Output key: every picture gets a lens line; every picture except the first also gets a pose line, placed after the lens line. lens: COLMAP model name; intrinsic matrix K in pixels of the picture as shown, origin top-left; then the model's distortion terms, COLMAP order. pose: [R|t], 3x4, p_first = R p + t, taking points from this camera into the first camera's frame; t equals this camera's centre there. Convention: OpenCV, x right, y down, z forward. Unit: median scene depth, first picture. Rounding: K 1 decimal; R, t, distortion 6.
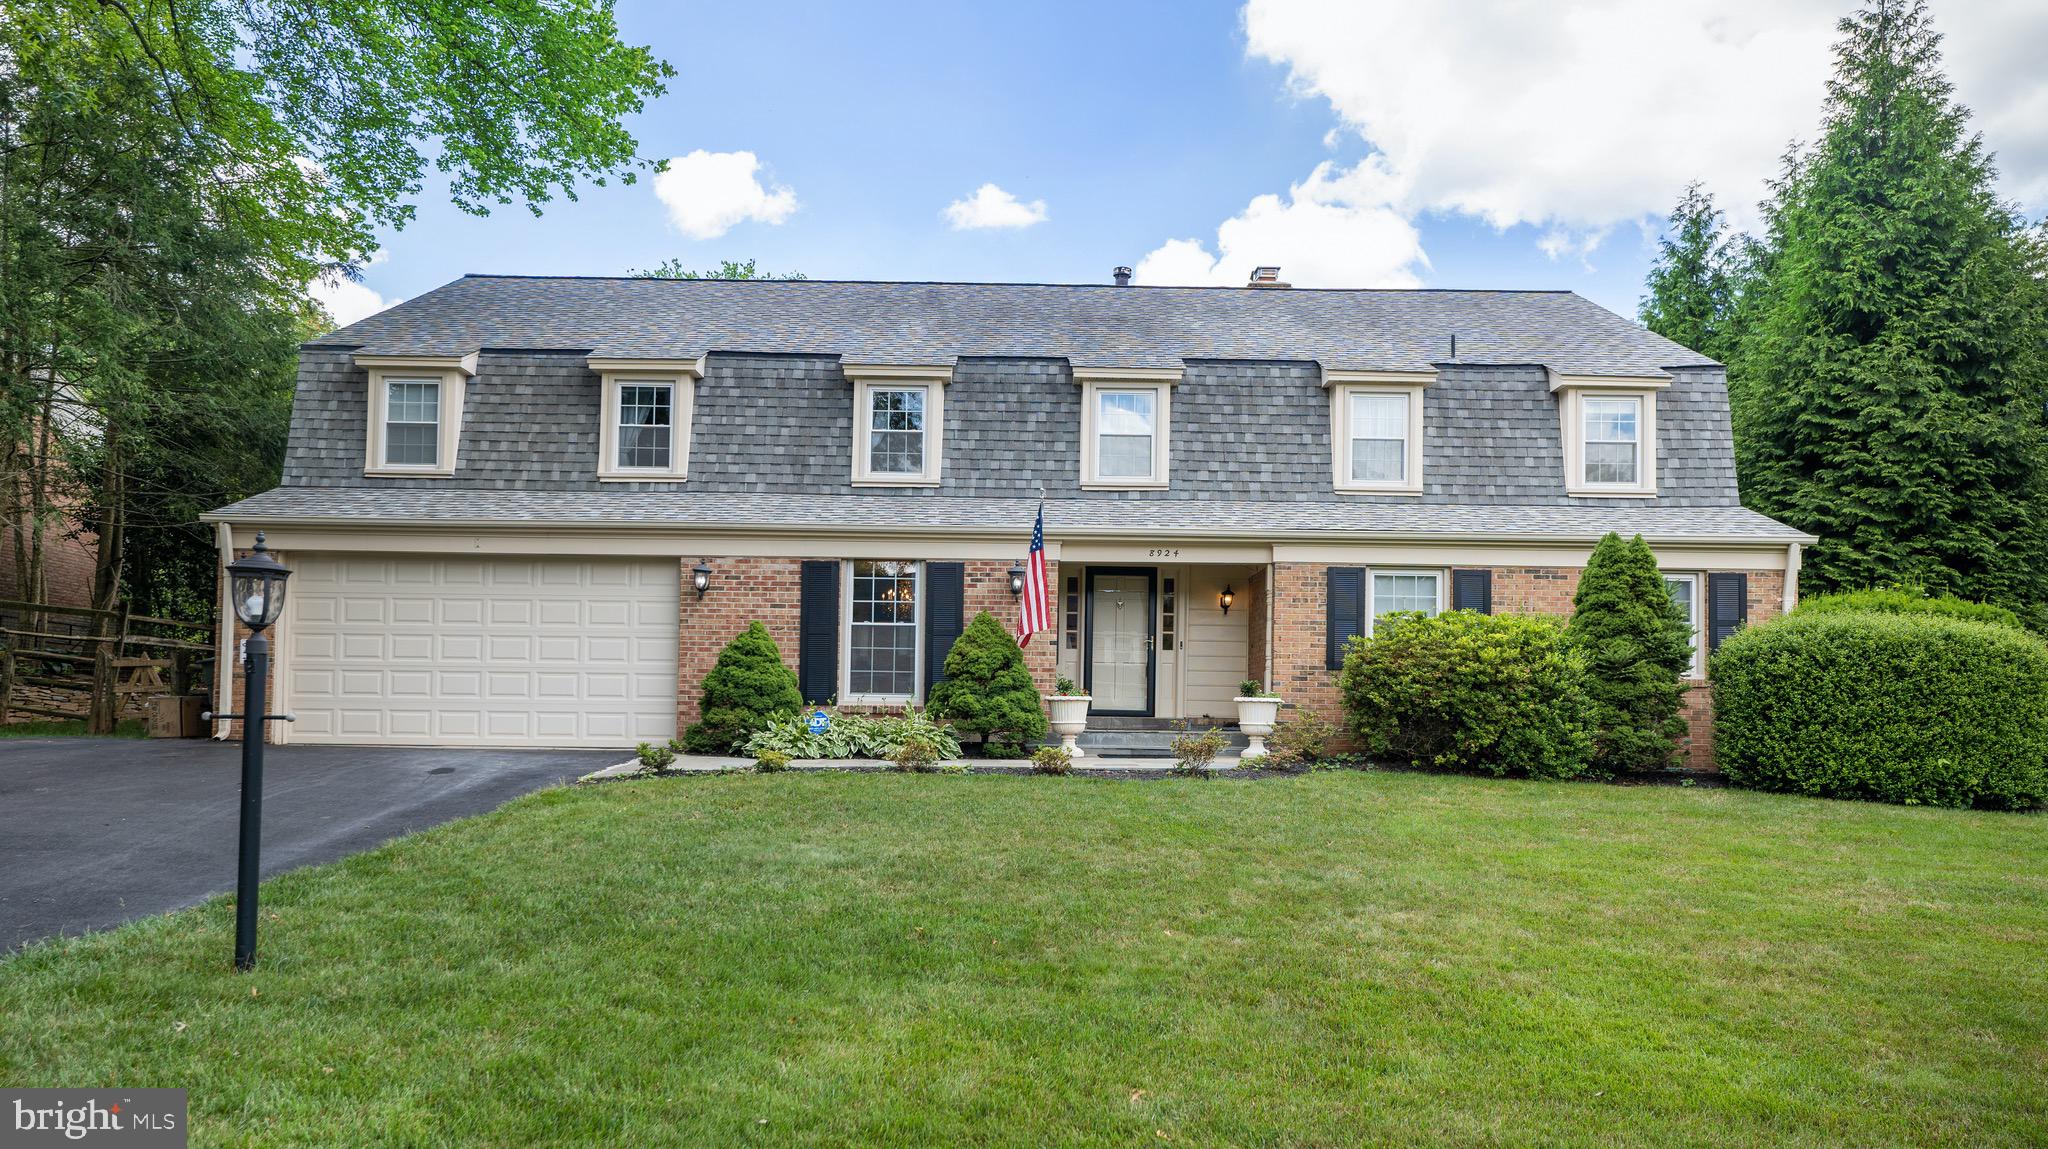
lens RADIAL K [[1187.6, 0, 1023.2], [0, 1187.6, 678.1], [0, 0, 1]] dist [-0.002275, -0.000306]
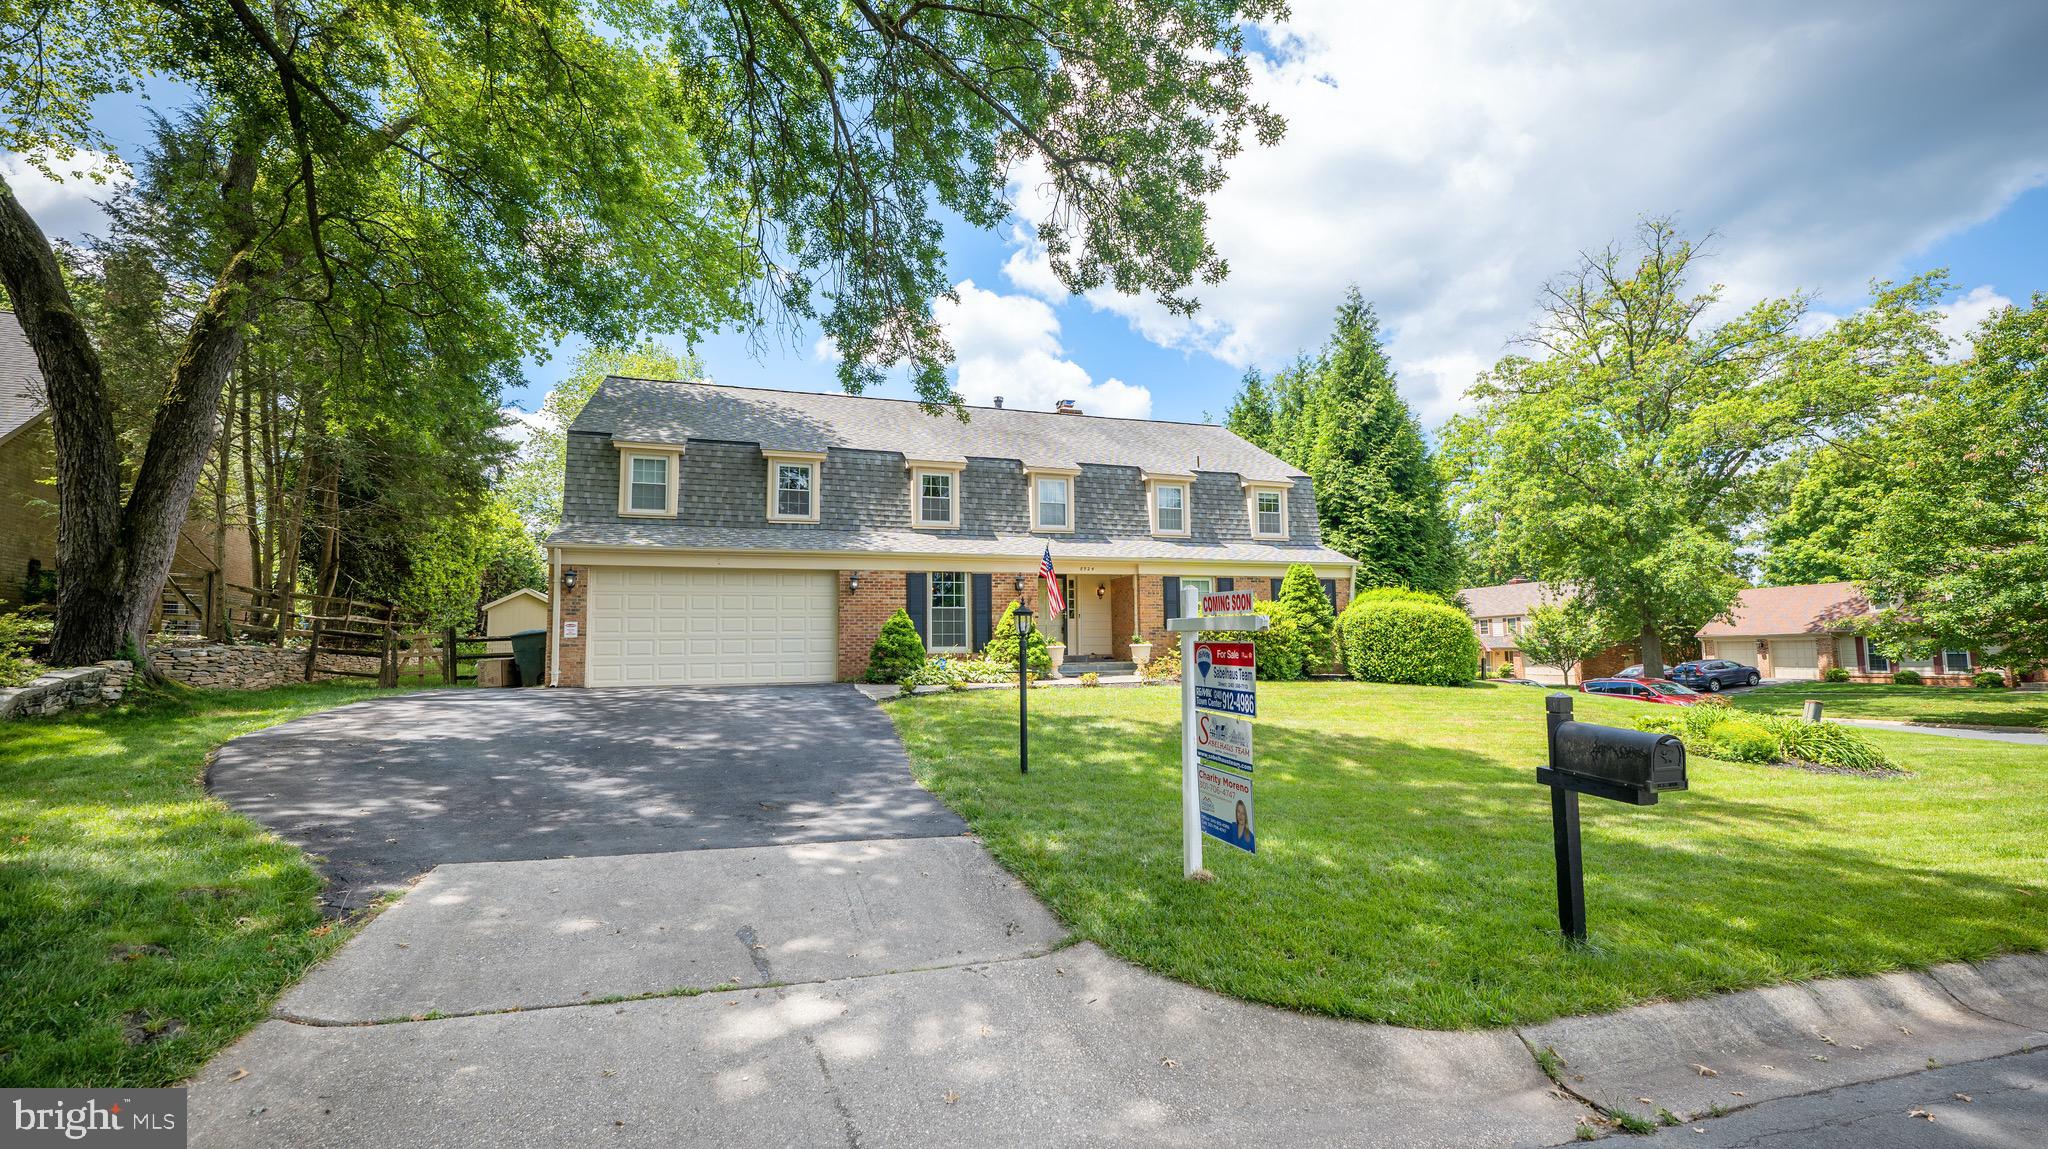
lens RADIAL K [[834.5, 0, 1024.0], [0, 834.5, 574.5], [0, 0, 1]] dist [0.000737, 0.000007]
pose [[0.944625, 0.005341, 0.328107, -0.397779], [0.013435, 0.998400, -0.054933, -0.023413], [-0.327876, 0.056300, 0.943042, -0.217636]]
